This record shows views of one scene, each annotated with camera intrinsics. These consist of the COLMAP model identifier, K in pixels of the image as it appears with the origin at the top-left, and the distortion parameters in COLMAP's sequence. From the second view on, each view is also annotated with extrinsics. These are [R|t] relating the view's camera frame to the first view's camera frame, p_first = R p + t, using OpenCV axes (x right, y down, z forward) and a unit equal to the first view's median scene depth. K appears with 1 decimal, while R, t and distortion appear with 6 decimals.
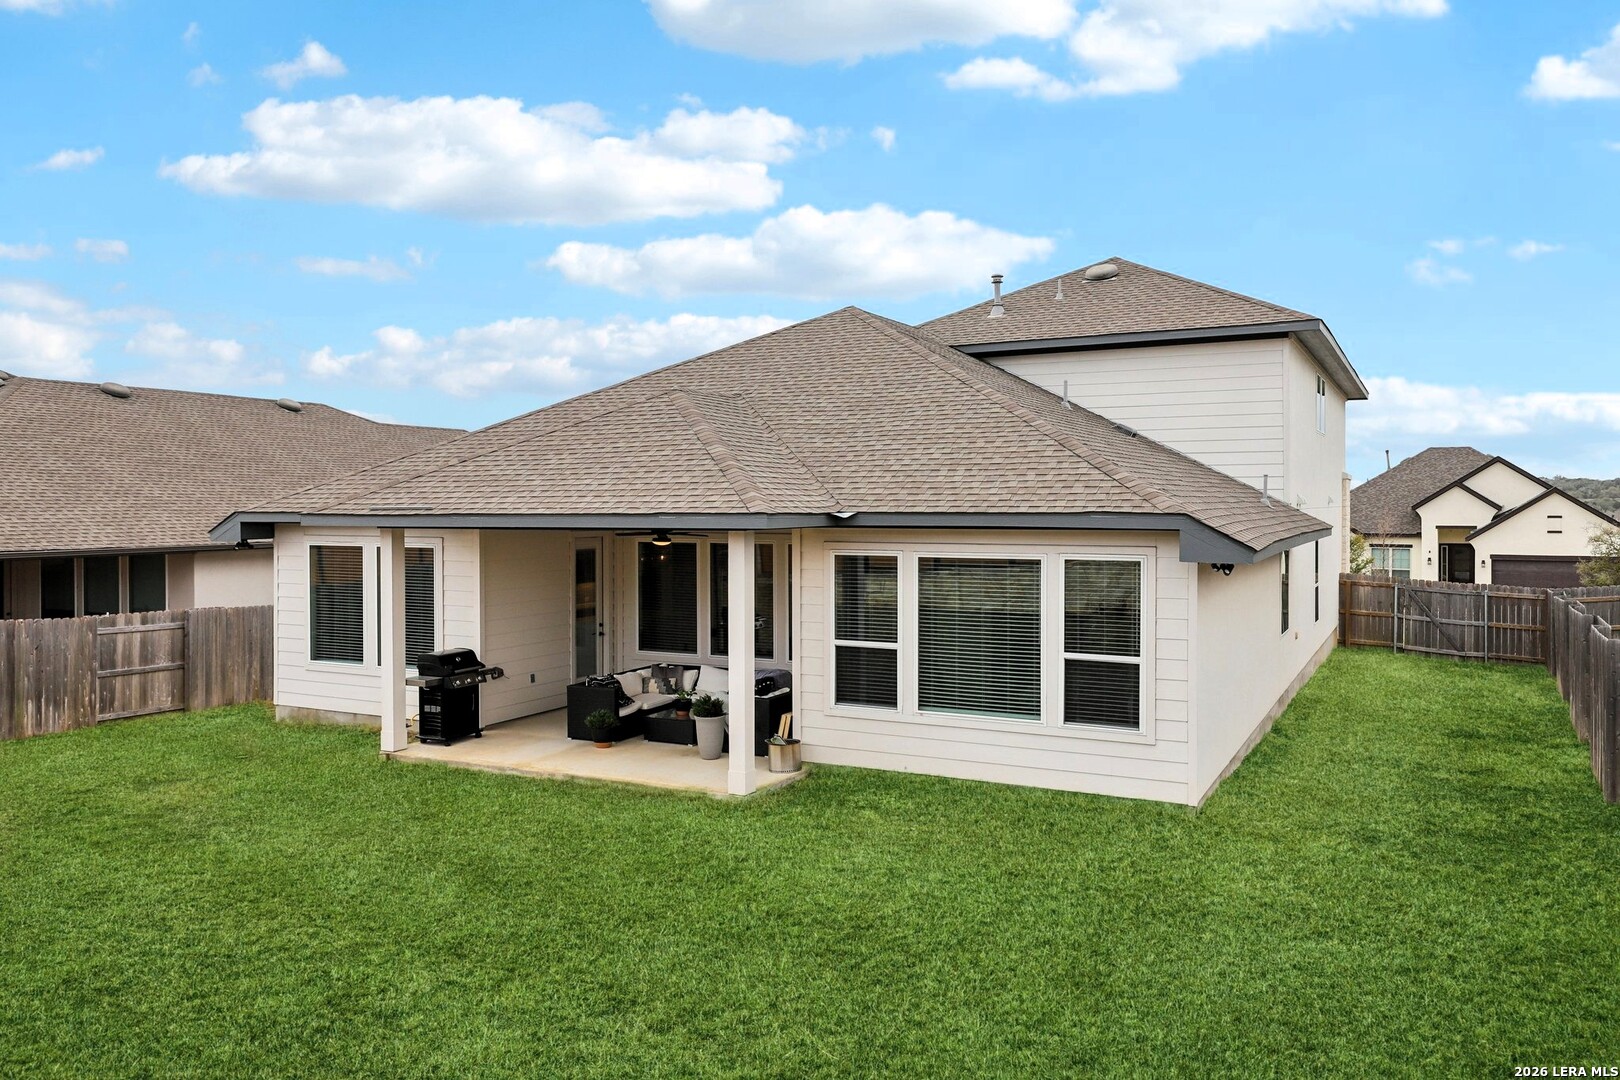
lens RADIAL K [[1236.4, 0, 842.2], [0, 1236.4, 533.3], [0, 0, 1]] dist [0.001049, -0.146964]
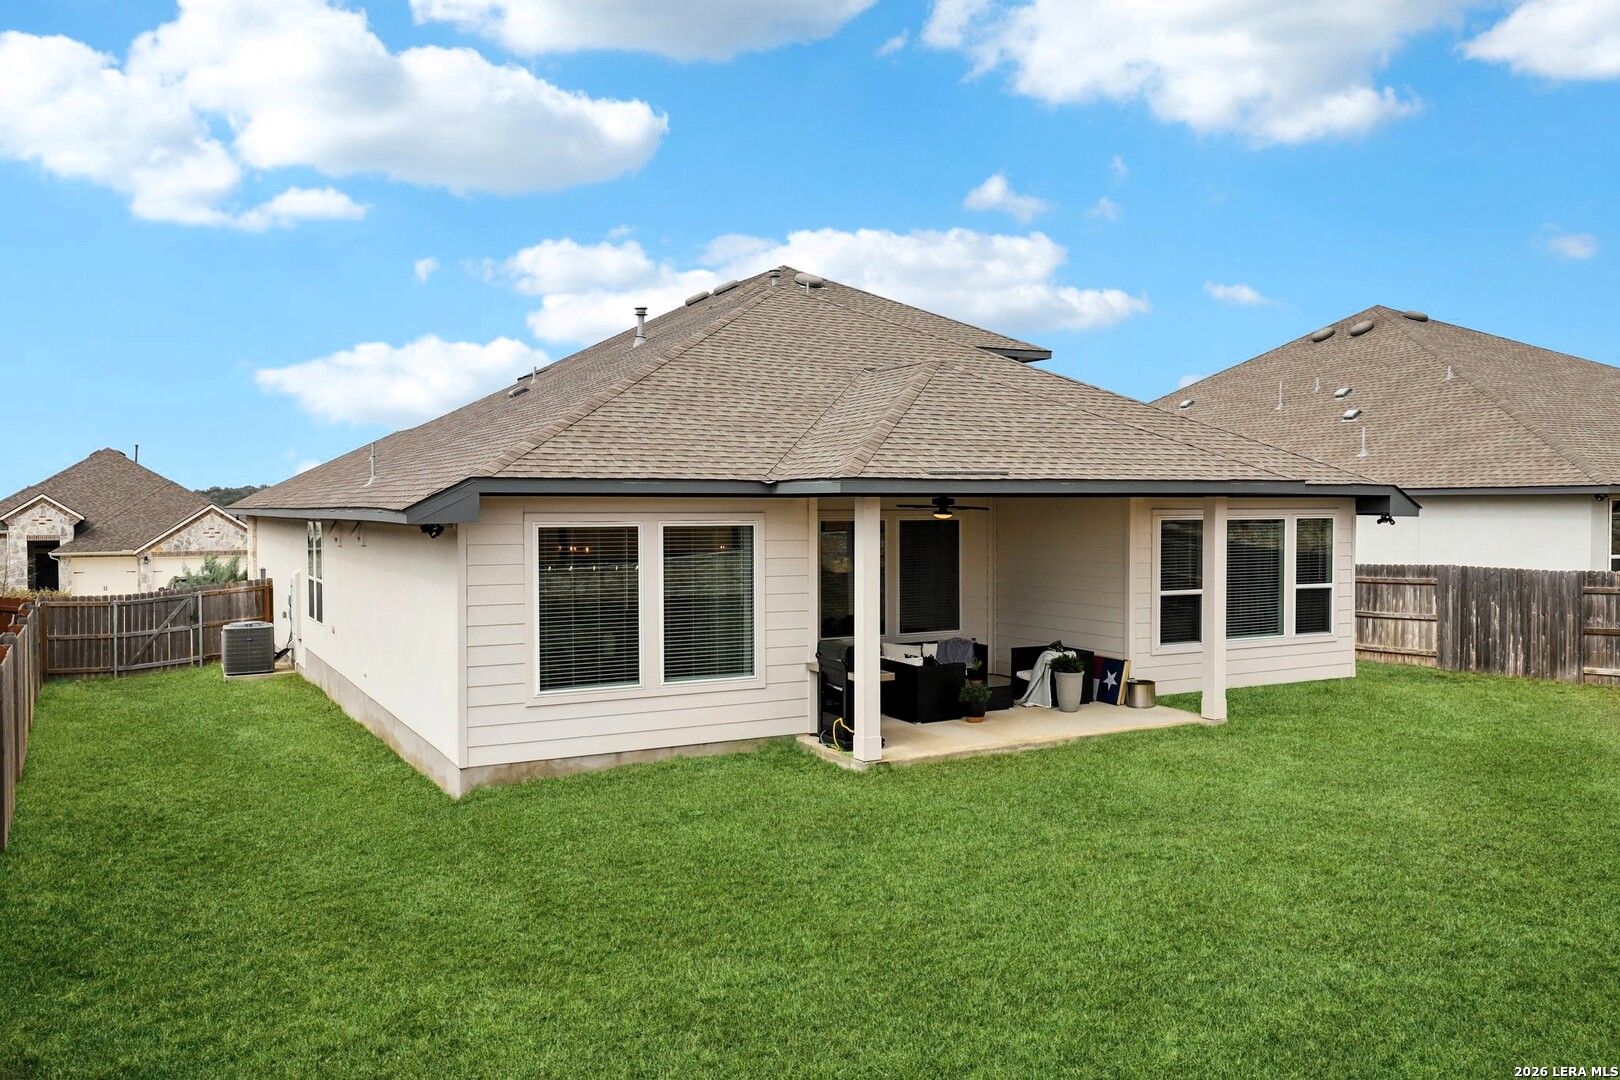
lens RADIAL K [[1236.4, 0, 842.2], [0, 1236.4, 533.3], [0, 0, 1]] dist [0.001049, -0.146964]
pose [[0.555025, -0.032189, 0.831211, -1.139738], [0.005883, 0.999378, 0.034773, -0.012758], [-0.831813, -0.014410, 0.554869, 0.581709]]
